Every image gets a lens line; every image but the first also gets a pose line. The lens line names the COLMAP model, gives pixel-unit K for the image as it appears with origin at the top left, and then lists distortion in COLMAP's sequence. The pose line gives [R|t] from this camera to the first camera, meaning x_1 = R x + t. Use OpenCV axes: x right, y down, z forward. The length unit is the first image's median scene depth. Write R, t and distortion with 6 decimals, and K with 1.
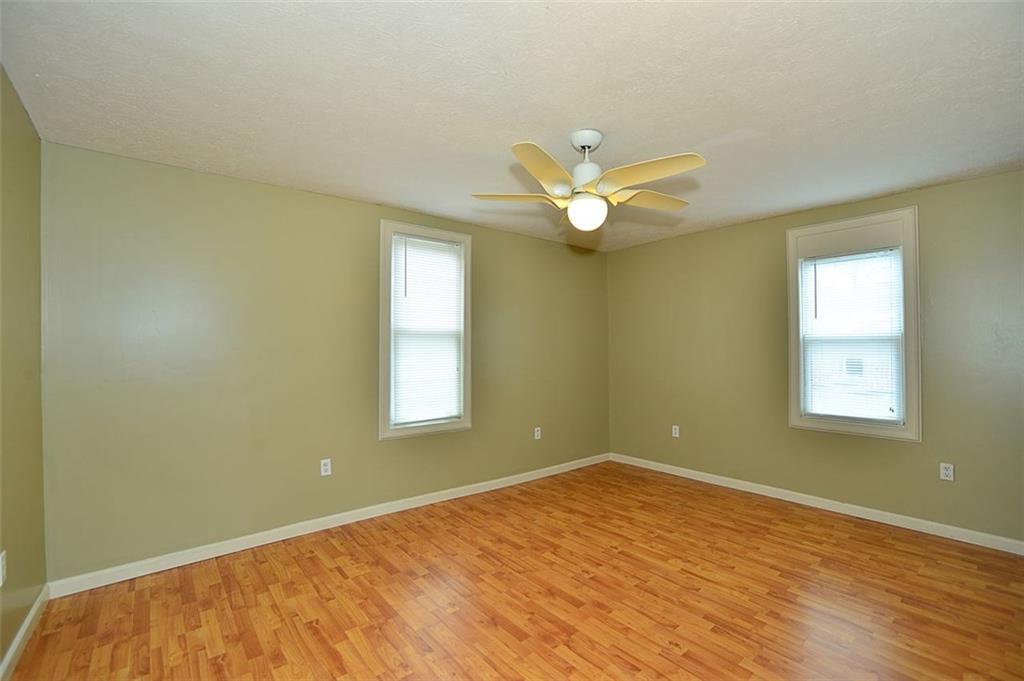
lens RADIAL K [[442.2, 0, 506.6], [0, 442.2, 343.6], [0, 0, 1]] dist [-0.070900, 0.024715]
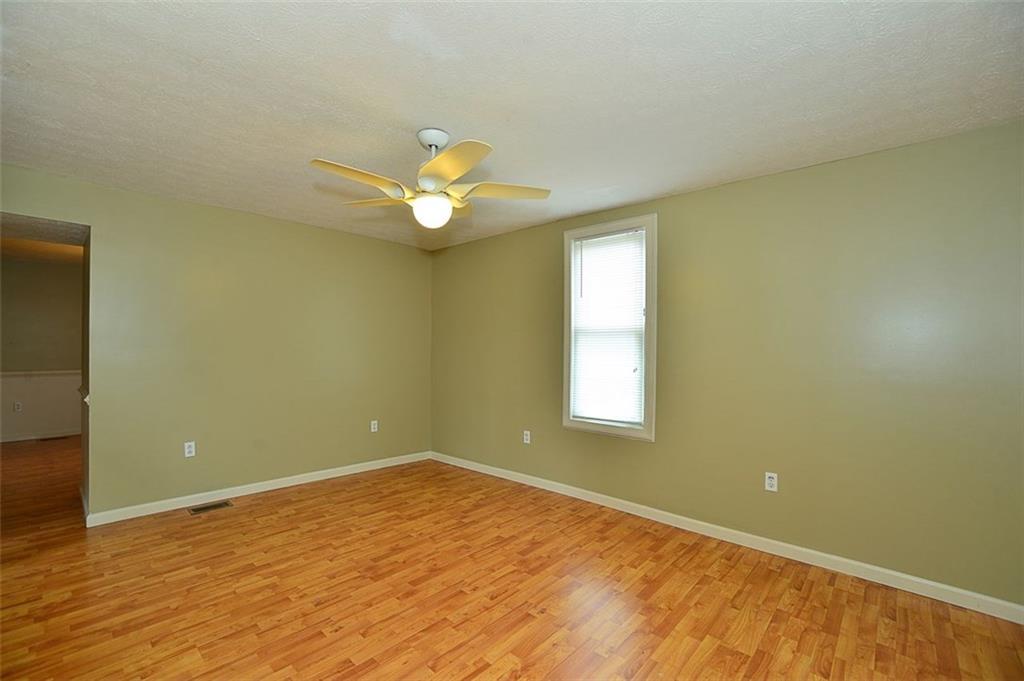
lens RADIAL K [[442.2, 0, 506.6], [0, 442.2, 343.6], [0, 0, 1]] dist [-0.070900, 0.024715]
pose [[0.136136, -0.004542, -0.990680, 0.842906], [0.002154, 0.999988, -0.004289, 0.009164], [0.990688, -0.001550, 0.136144, 0.720792]]
